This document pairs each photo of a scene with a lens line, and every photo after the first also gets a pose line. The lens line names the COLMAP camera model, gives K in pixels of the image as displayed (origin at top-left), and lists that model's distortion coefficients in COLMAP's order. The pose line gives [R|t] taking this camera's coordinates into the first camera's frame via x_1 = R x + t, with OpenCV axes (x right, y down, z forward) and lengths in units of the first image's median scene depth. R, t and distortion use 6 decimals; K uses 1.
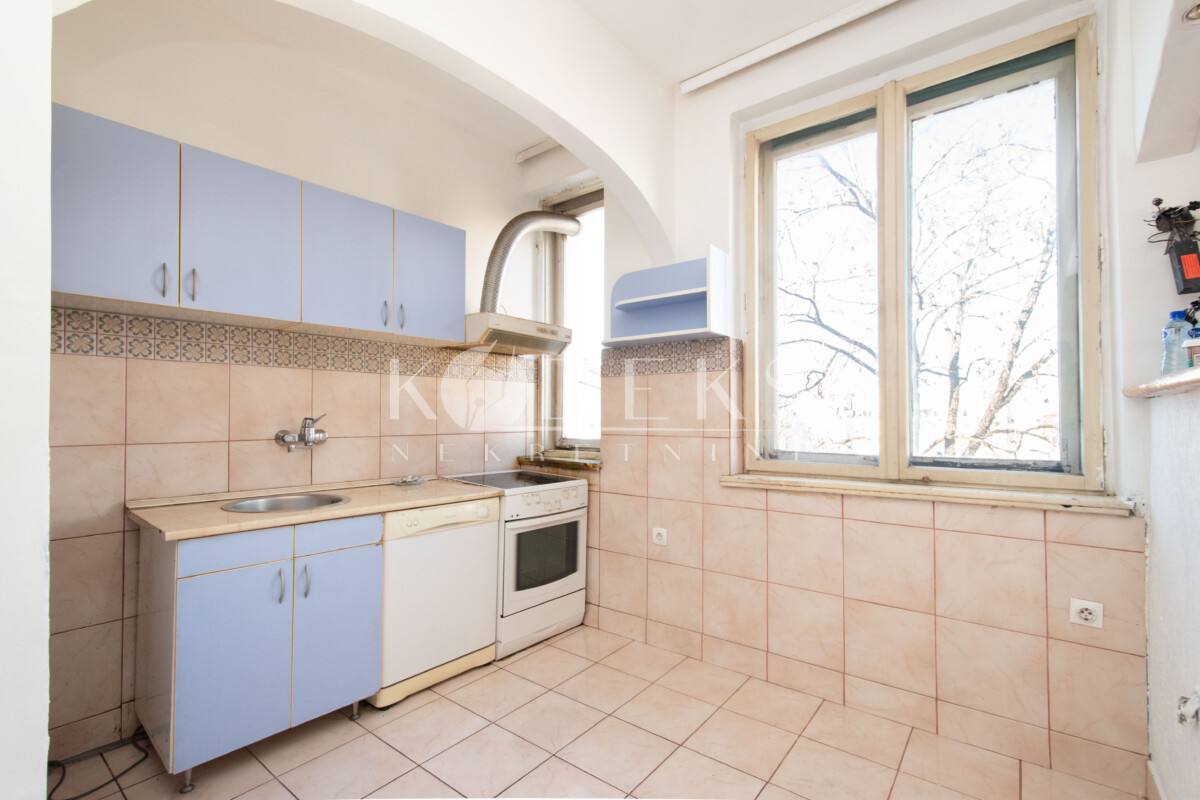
lens RADIAL K [[533.7, 0, 602.4], [0, 533.7, 410.5], [0, 0, 1]] dist [0.004706, -0.000214]
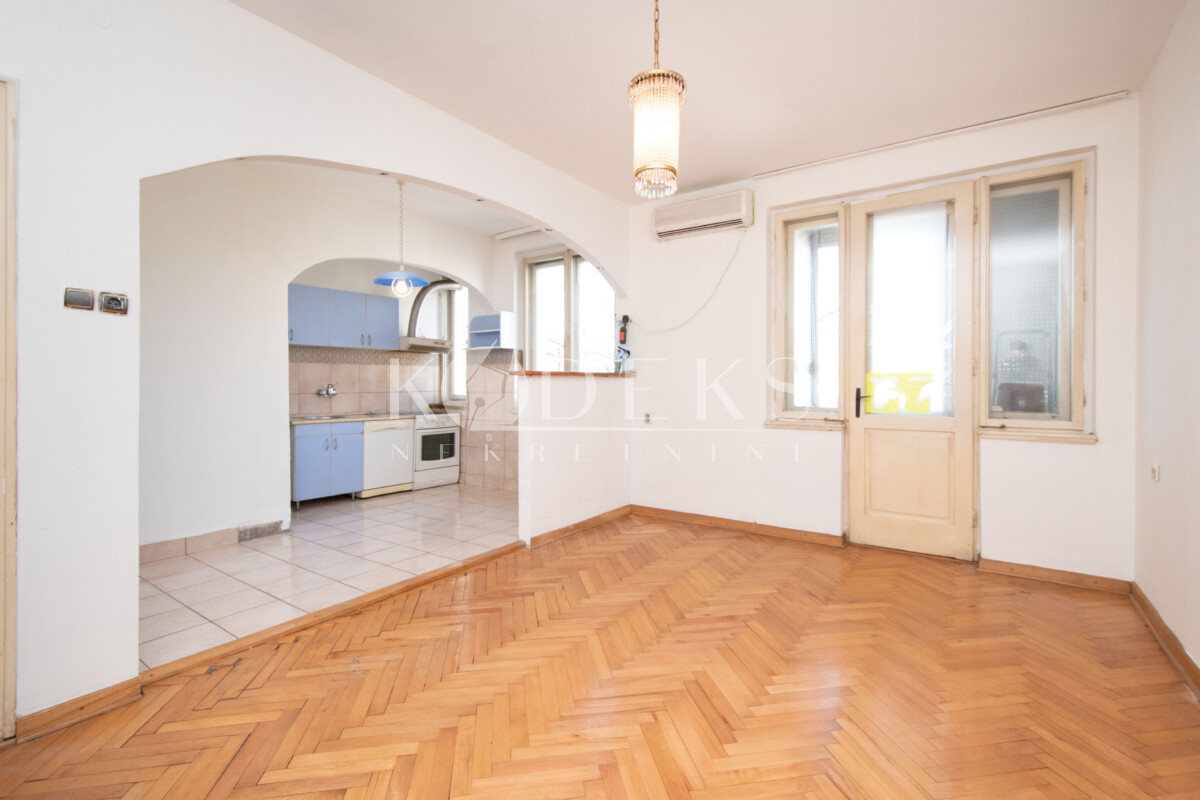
lens RADIAL K [[533.7, 0, 590.9], [0, 533.7, 387.8], [0, 0, 1]] dist [0.004706, -0.000214]
pose [[0.999360, -0.002319, 0.035691, 0.447698], [0.001662, 0.999829, 0.018444, -0.010384], [-0.035728, -0.018373, 0.999193, -1.211225]]
